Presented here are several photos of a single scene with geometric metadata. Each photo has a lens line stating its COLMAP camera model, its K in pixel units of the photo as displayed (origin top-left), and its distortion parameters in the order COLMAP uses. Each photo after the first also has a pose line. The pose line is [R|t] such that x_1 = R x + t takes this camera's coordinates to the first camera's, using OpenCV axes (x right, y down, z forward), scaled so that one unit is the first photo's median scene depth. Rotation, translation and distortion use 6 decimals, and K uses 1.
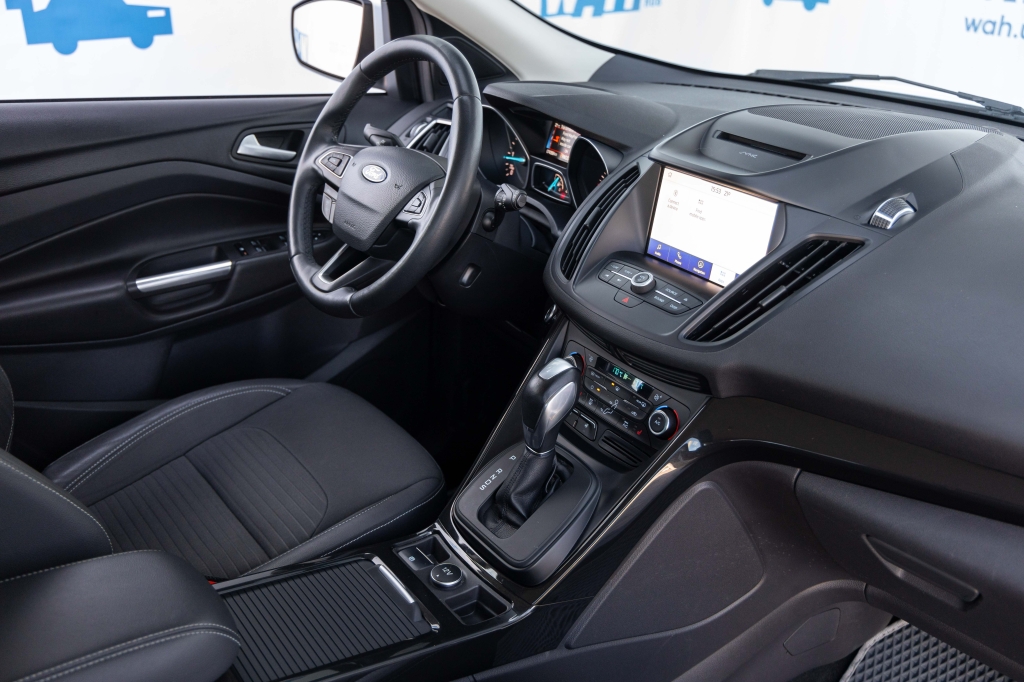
lens RADIAL K [[1000.2, 0, 510.7], [0, 1000.2, 335.7], [0, 0, 1]] dist [-0.024551, 0.000000]
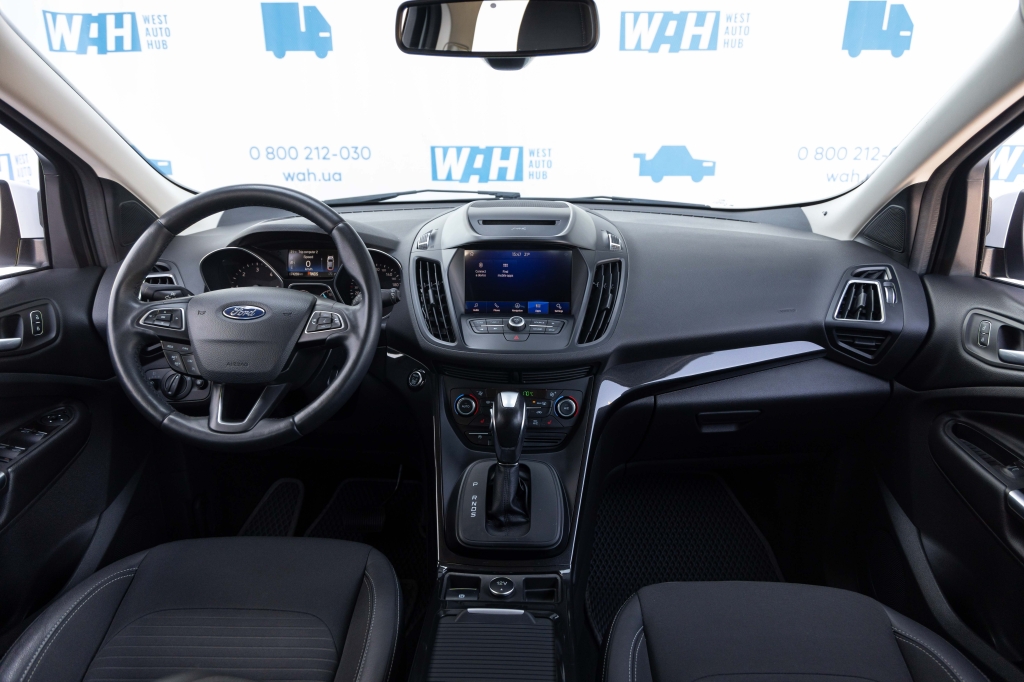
lens RADIAL K [[686.8, 0, 505.3], [0, 686.8, 337.9], [0, 0, 1]] dist [-0.008440, 0.005013]
pose [[0.592872, -0.269282, 0.758940, -0.443173], [0.343455, 0.936976, 0.064149, -0.072145], [-0.728383, 0.222630, 0.647993, 0.272385]]
